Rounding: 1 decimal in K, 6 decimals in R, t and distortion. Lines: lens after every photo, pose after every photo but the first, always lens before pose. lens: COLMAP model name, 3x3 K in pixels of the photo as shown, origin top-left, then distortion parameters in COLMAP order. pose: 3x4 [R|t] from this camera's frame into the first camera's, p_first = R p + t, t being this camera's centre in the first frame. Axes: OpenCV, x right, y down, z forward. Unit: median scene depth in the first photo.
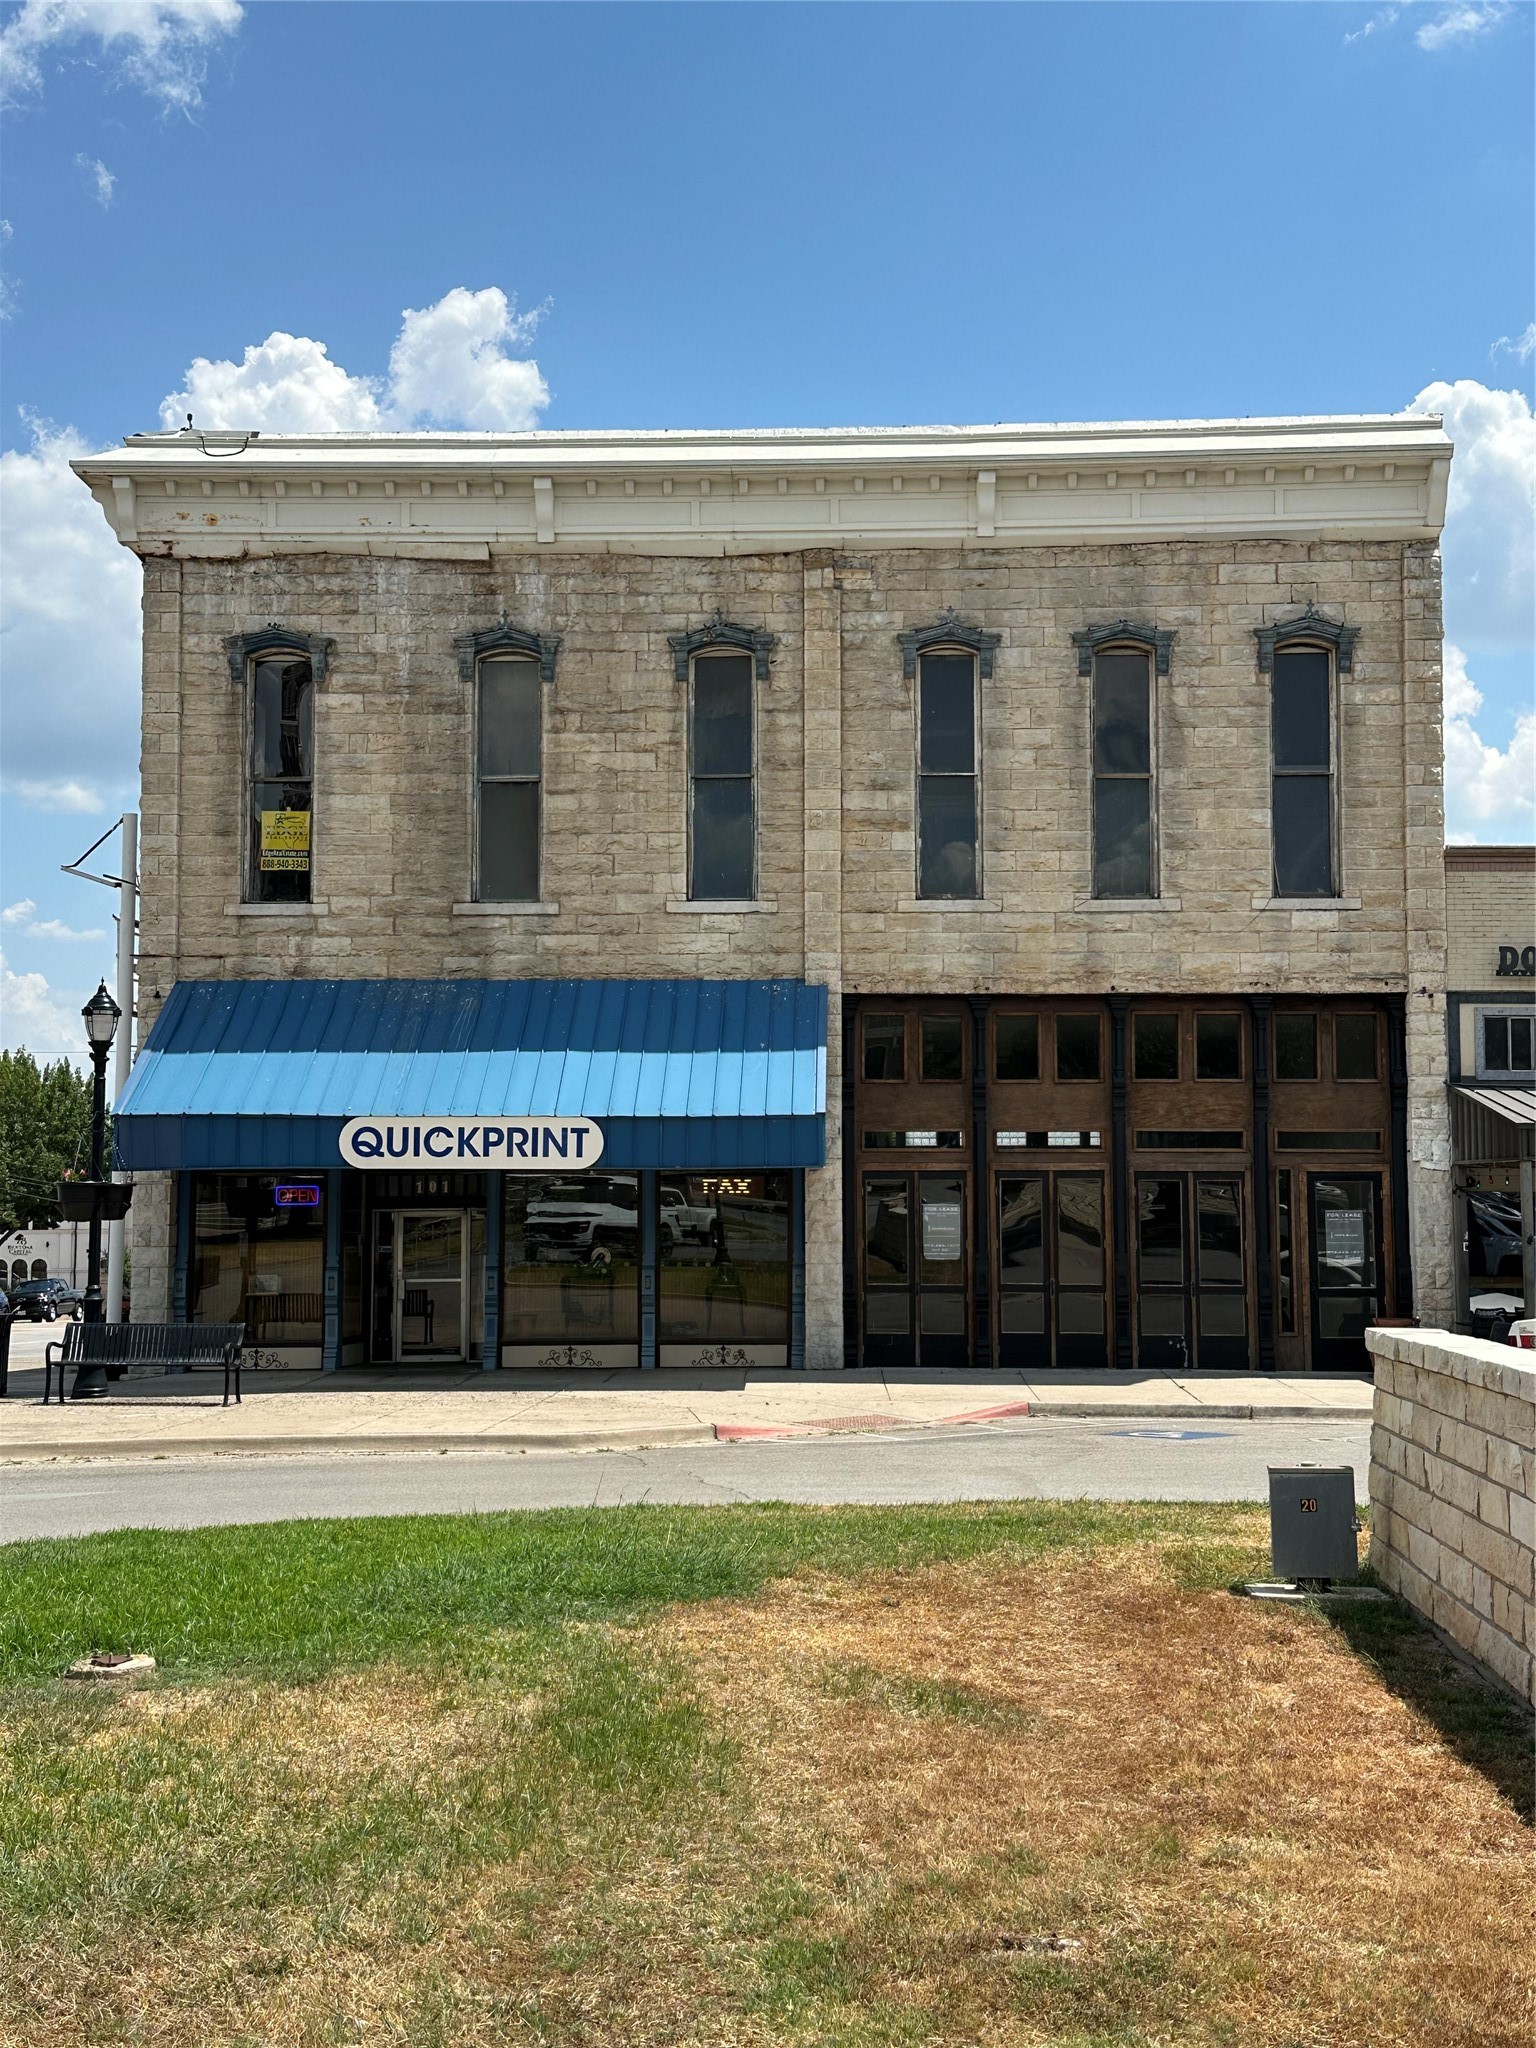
lens RADIAL K [[2346.1, 0, 770.9], [0, 2346.1, 1013.3], [0, 0, 1]] dist [0.153455, 0.002658]
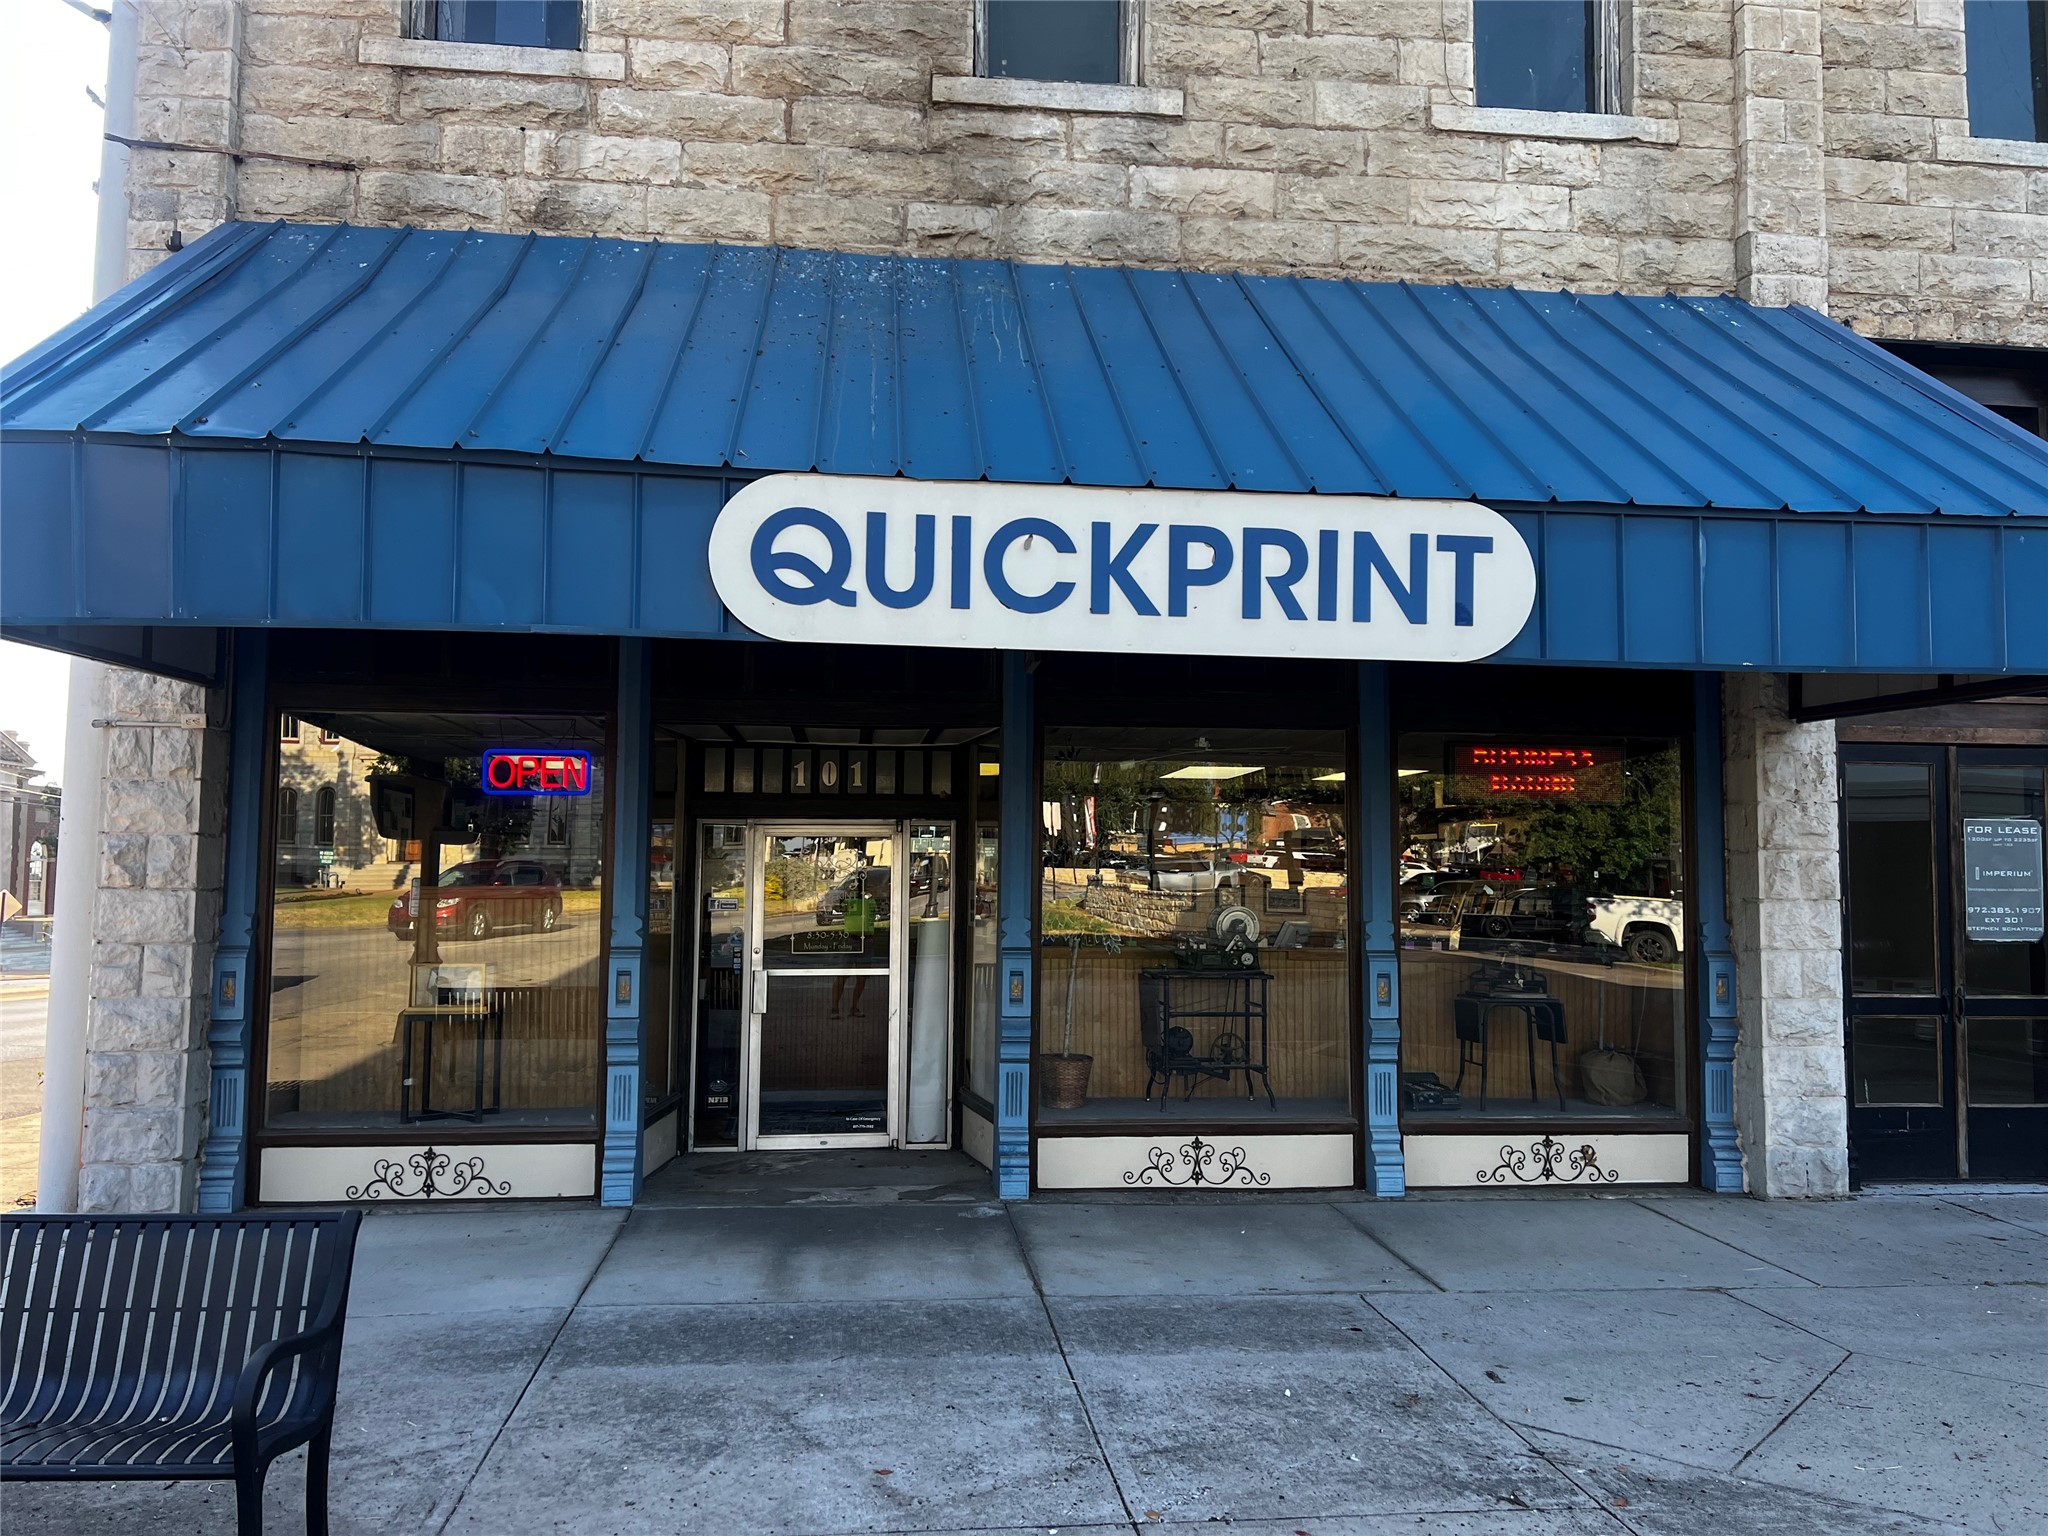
lens RADIAL K [[1534.7, 0, 1014.8], [0, 1534.7, 776.8], [0, 0, 1]] dist [0.056886, -0.064470]
pose [[0.990183, 0.020200, 0.138307, -0.156565], [-0.021870, 0.999705, 0.010563, 0.073987], [-0.138052, -0.013484, 0.990333, 0.728864]]
